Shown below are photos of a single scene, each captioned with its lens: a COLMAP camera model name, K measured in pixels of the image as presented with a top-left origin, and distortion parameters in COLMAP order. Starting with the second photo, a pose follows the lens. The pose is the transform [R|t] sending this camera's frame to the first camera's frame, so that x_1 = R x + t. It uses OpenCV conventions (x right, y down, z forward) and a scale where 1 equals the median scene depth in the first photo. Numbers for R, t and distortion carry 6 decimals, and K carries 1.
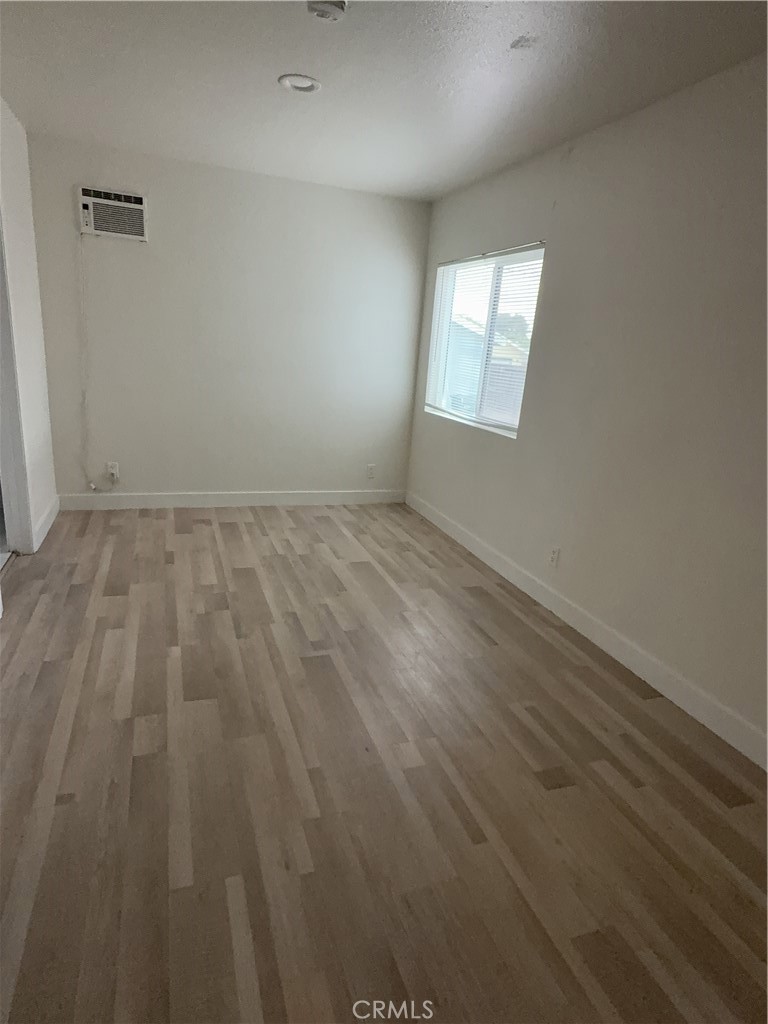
lens RADIAL K [[587.8, 0, 385.3], [0, 587.8, 517.7], [0, 0, 1]] dist [-0.000938, 0.000583]
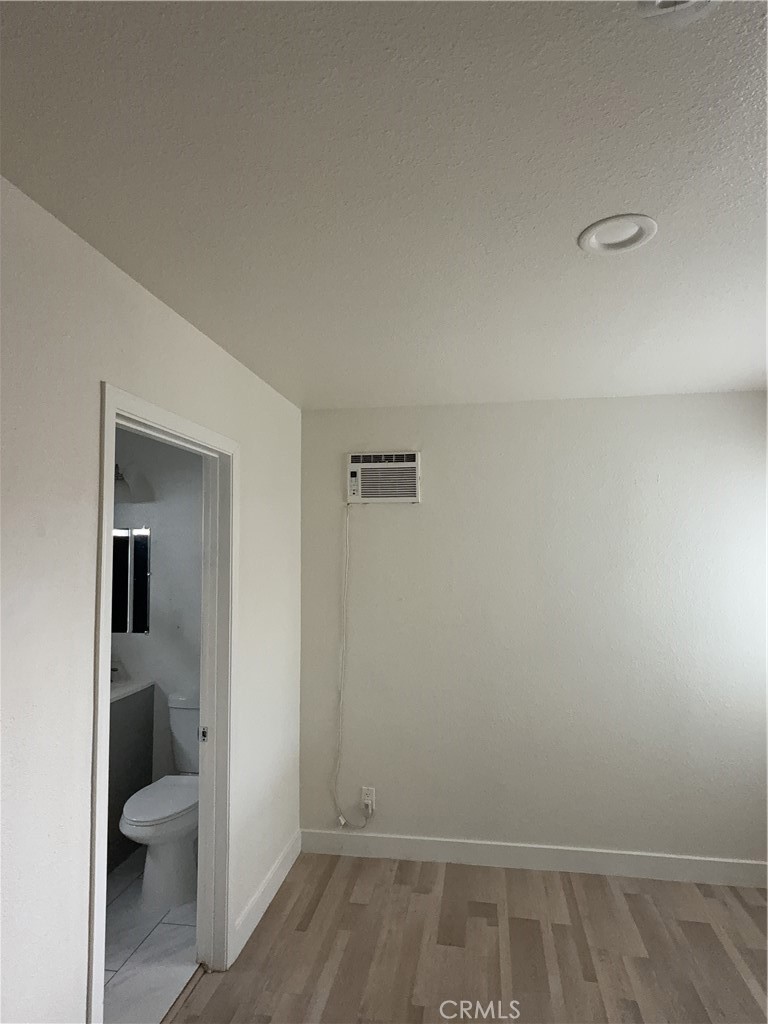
lens RADIAL K [[587.8, 0, 385.3], [0, 587.8, 517.7], [0, 0, 1]] dist [-0.000938, 0.000583]
pose [[0.868400, -0.108256, -0.483902, -0.061362], [-0.070179, 0.939223, -0.336059, -0.178474], [0.490873, 0.325794, 0.808024, 0.338038]]
